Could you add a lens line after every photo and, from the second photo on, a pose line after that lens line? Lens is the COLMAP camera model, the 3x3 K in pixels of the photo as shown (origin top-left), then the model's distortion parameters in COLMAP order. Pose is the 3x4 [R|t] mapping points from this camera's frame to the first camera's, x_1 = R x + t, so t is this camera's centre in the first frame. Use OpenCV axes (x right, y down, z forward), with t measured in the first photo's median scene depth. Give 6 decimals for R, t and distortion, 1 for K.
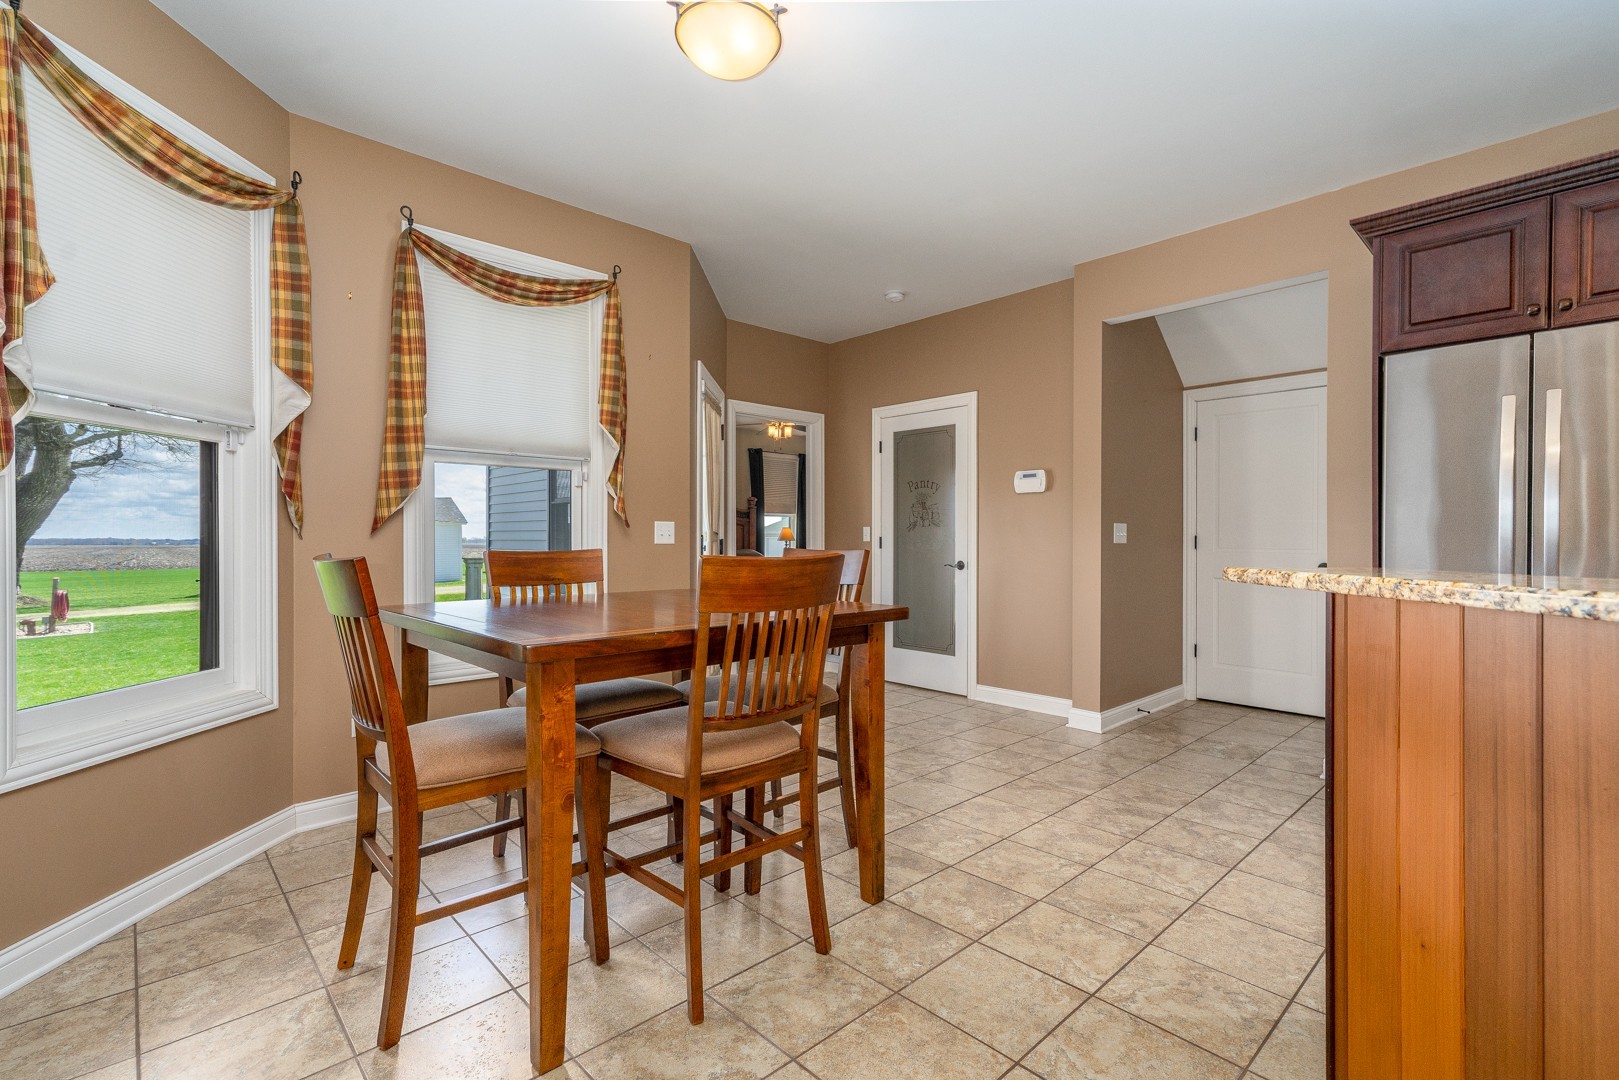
lens RADIAL K [[733.6, 0, 811.5], [0, 733.6, 536.5], [0, 0, 1]] dist [-0.003547, 0.005082]
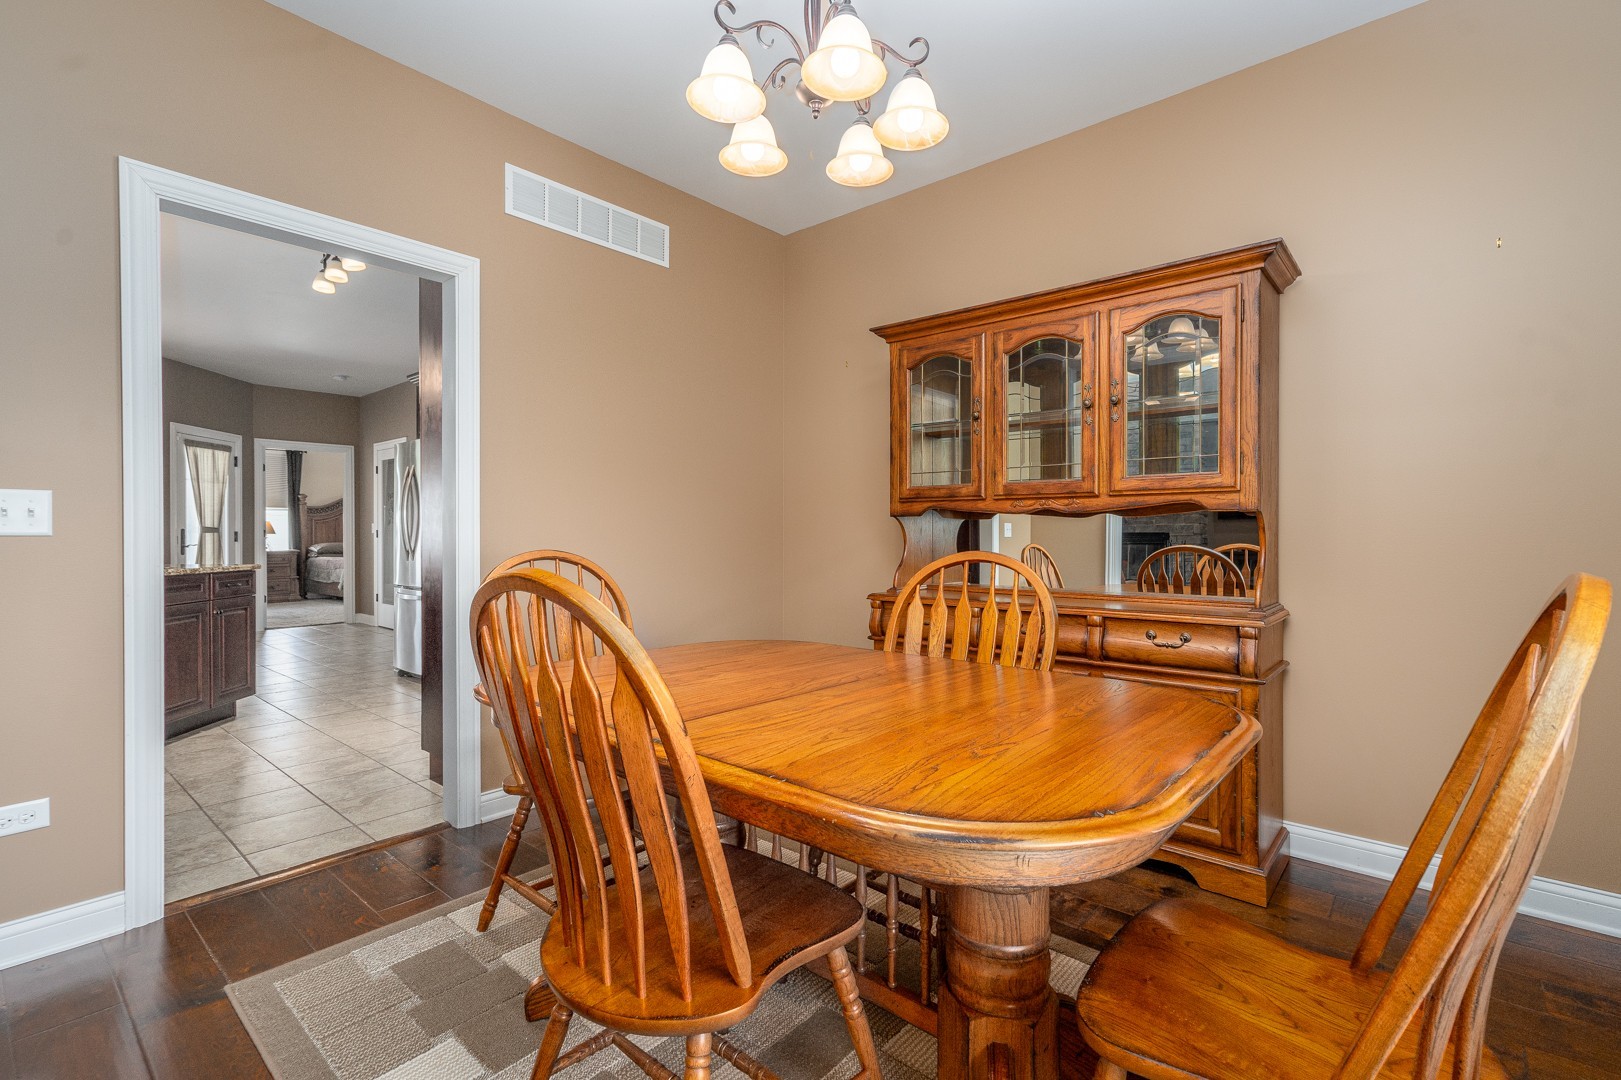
lens RADIAL K [[734.5, 0, 812.5], [0, 734.5, 536.5], [0, 0, 1]] dist [-0.003547, 0.005082]
pose [[0.995143, -0.001494, 0.098433, 1.321502], [0.000850, 0.999978, 0.006584, 0.007355], [-0.098441, -0.006469, 0.995122, -0.920176]]
